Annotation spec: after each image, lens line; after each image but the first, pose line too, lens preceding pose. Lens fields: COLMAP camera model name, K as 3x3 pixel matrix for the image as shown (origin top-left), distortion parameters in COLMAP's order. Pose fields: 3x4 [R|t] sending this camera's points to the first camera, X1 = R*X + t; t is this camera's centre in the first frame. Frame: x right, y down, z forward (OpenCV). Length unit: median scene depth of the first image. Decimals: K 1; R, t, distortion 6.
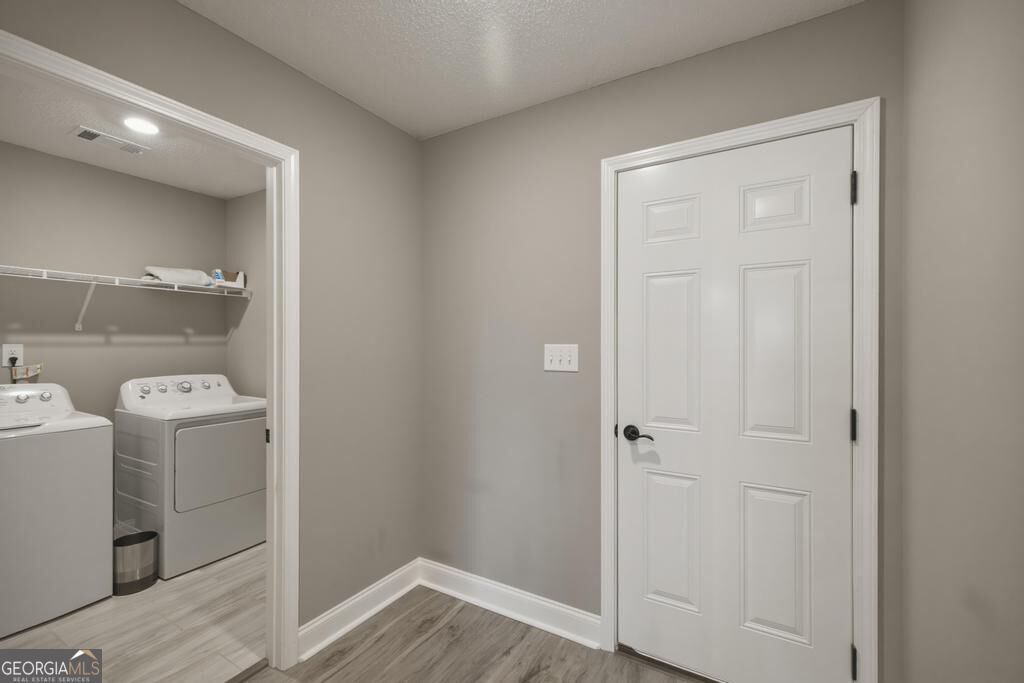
lens RADIAL K [[437.8, 0, 509.7], [0, 437.8, 344.6], [0, 0, 1]] dist [0.010907, -0.000672]
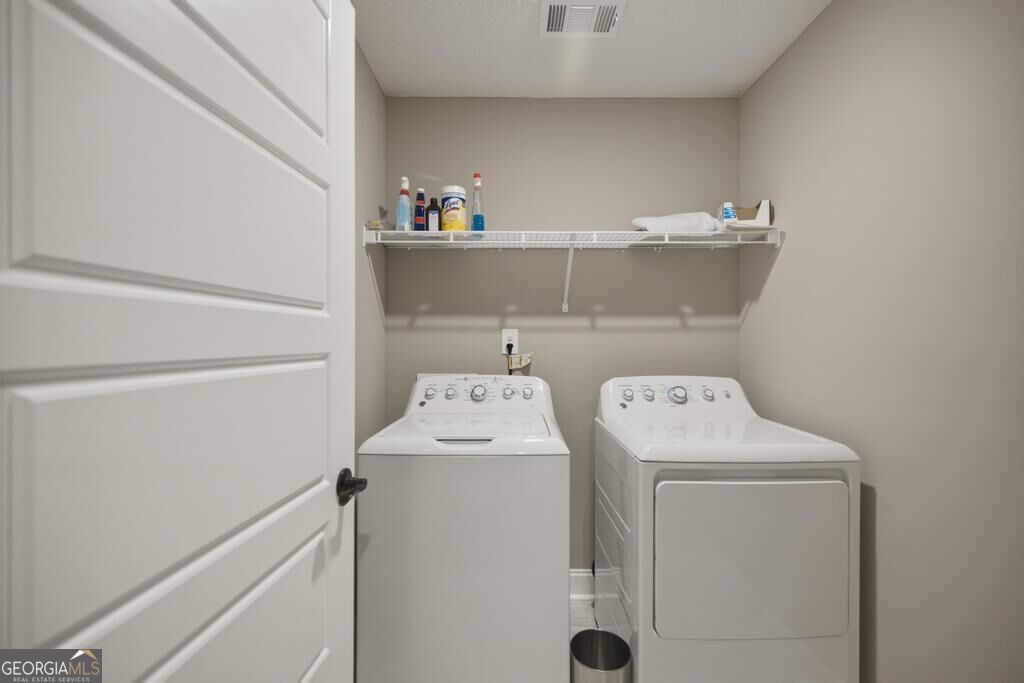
lens RADIAL K [[437.8, 0, 510.4], [0, 437.8, 342.4], [0, 0, 1]] dist [0.010907, -0.000672]
pose [[0.508088, 0.005568, -0.861287, -0.325609], [-0.001108, 0.999983, 0.005811, 0.017473], [0.861305, -0.001998, 0.508085, 0.483758]]
